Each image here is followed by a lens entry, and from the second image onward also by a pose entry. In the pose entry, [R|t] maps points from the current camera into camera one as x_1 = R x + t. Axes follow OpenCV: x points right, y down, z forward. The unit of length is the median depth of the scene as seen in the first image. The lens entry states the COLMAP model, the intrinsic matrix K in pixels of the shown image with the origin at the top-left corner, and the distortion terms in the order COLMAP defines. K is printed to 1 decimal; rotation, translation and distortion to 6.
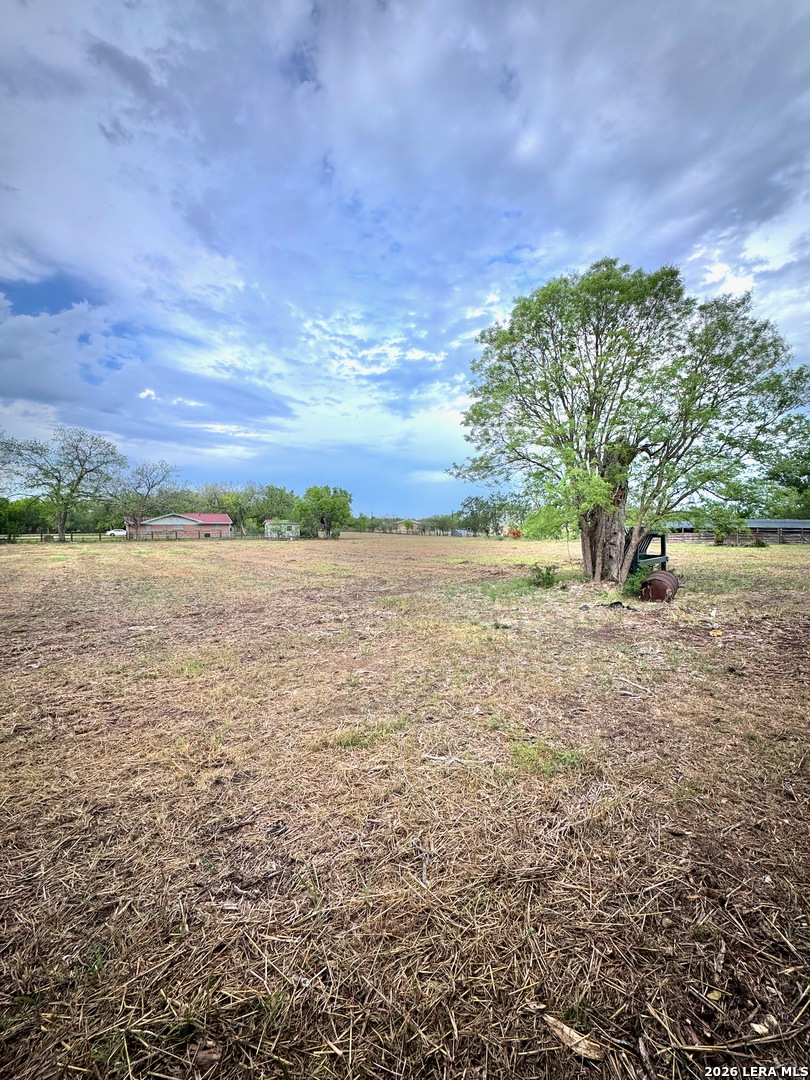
lens RADIAL K [[432.3, 0, 404.9], [0, 432.3, 541.3], [0, 0, 1]] dist [-0.001341, 0.000158]
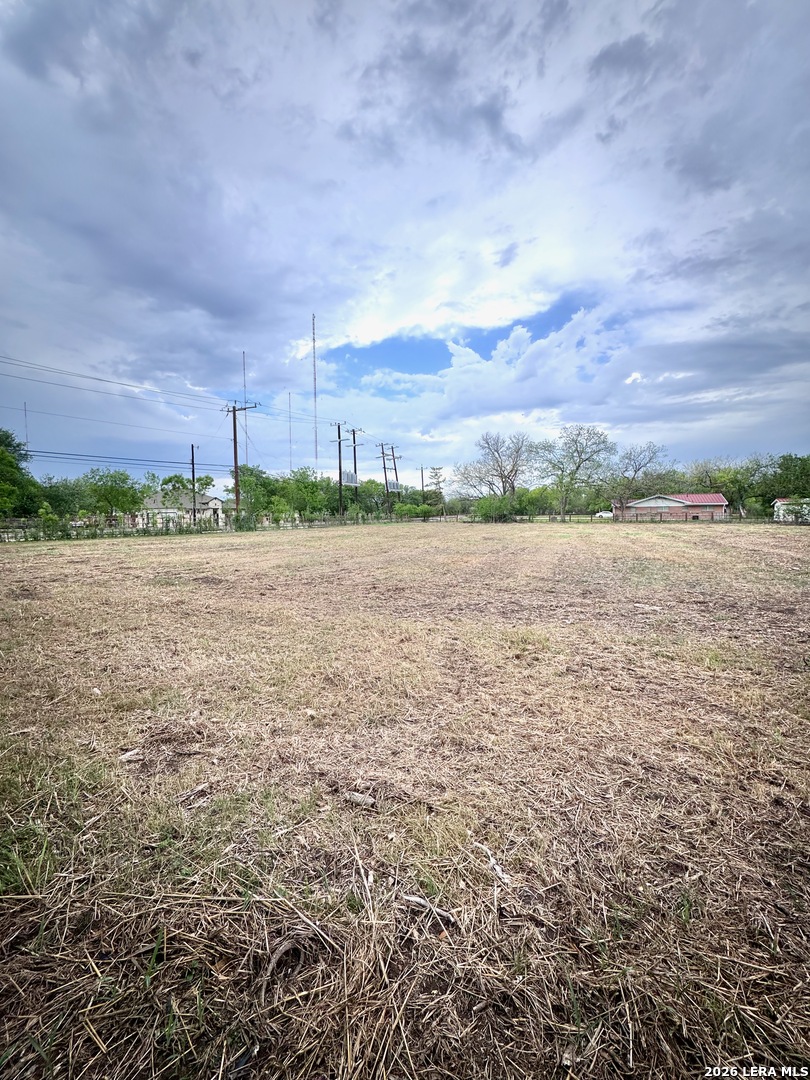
lens RADIAL K [[429.2, 0, 403.1], [0, 429.2, 545.4], [0, 0, 1]] dist [0.000457, -0.000136]
pose [[0.529475, 0.063359, -0.845956, -0.085740], [-0.019896, 0.997860, 0.062284, 0.003025], [0.848092, -0.016147, 0.529603, -0.054127]]
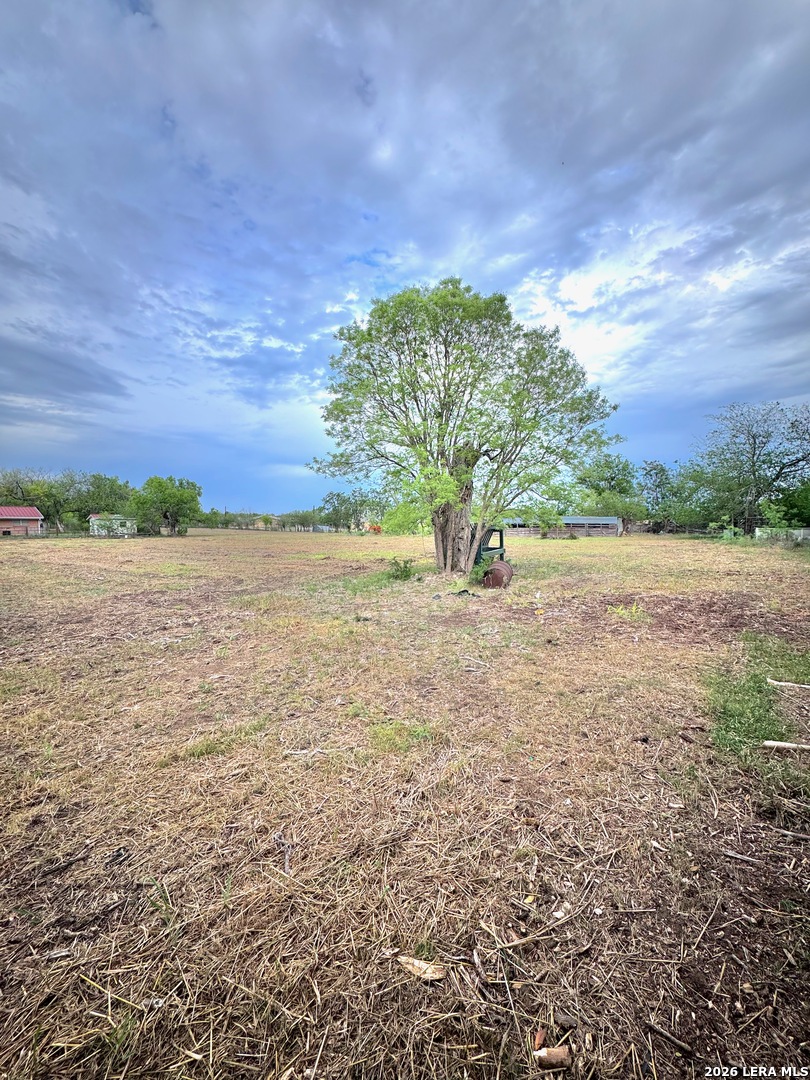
lens RADIAL K [[432.4, 0, 405.8], [0, 432.4, 538.1], [0, 0, 1]] dist [-0.002161, 0.000296]
pose [[0.949549, -0.011630, 0.313402, 0.000602], [0.010847, 0.999932, 0.004240, 0.000129], [-0.313430, -0.000626, 0.949611, -0.025062]]
